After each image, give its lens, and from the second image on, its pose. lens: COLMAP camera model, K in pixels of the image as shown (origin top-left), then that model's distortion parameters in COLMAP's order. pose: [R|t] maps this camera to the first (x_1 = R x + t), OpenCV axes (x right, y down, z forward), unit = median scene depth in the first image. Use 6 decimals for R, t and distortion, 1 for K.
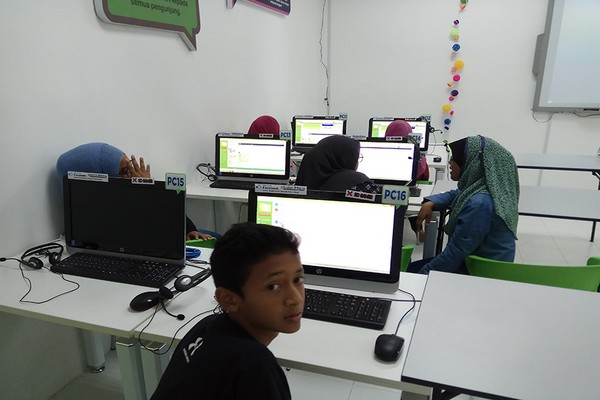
lens RADIAL K [[493.8, 0, 298.0], [0, 493.8, 232.7], [0, 0, 1]] dist [0.030537, -0.025037]
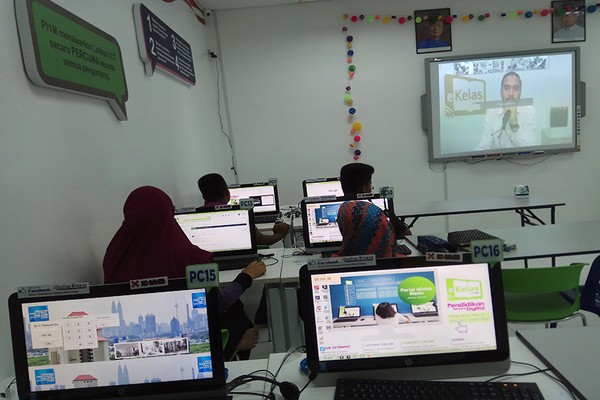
lens RADIAL K [[488.6, 0, 305.7], [0, 488.6, 205.7], [0, 0, 1]] dist [0.094878, -0.149930]
pose [[0.947888, -0.111866, 0.298320, -0.130884], [0.167770, 0.971255, -0.168868, -0.023713], [-0.270855, 0.210117, 0.939408, 0.113587]]
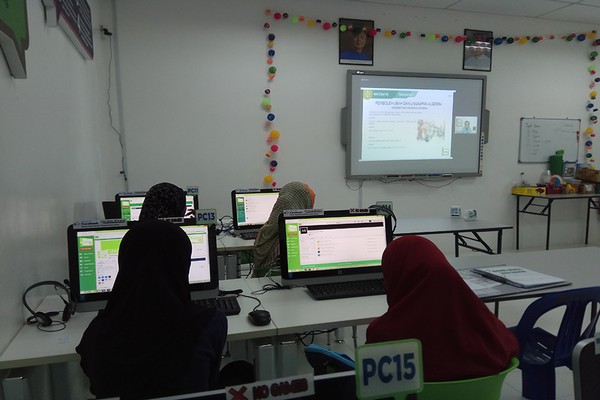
lens RADIAL K [[488.6, 0, 311.2], [0, 488.6, 204.1], [0, 0, 1]] dist [0.094878, -0.149930]
pose [[0.819368, -0.062377, 0.569864, -0.194661], [0.181468, 0.971166, -0.154617, -0.067557], [-0.543788, 0.230100, 0.807062, 0.301954]]
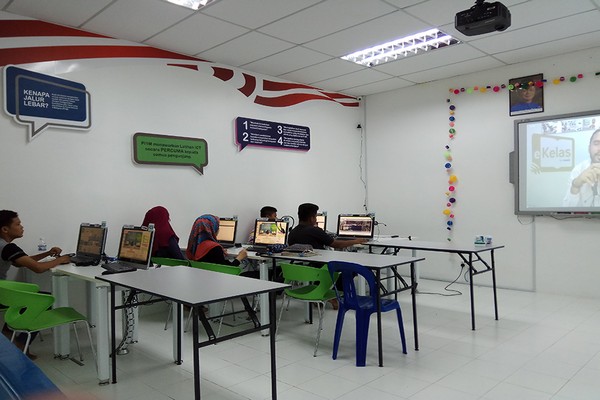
lens RADIAL K [[488.6, 0, 294.2], [0, 488.6, 192.0], [0, 0, 1]] dist [0.094878, -0.149930]
pose [[0.876402, -0.020509, -0.481143, 0.706766], [-0.132992, 0.949934, -0.282735, 0.121352], [0.462853, 0.311778, 0.829796, -0.251561]]
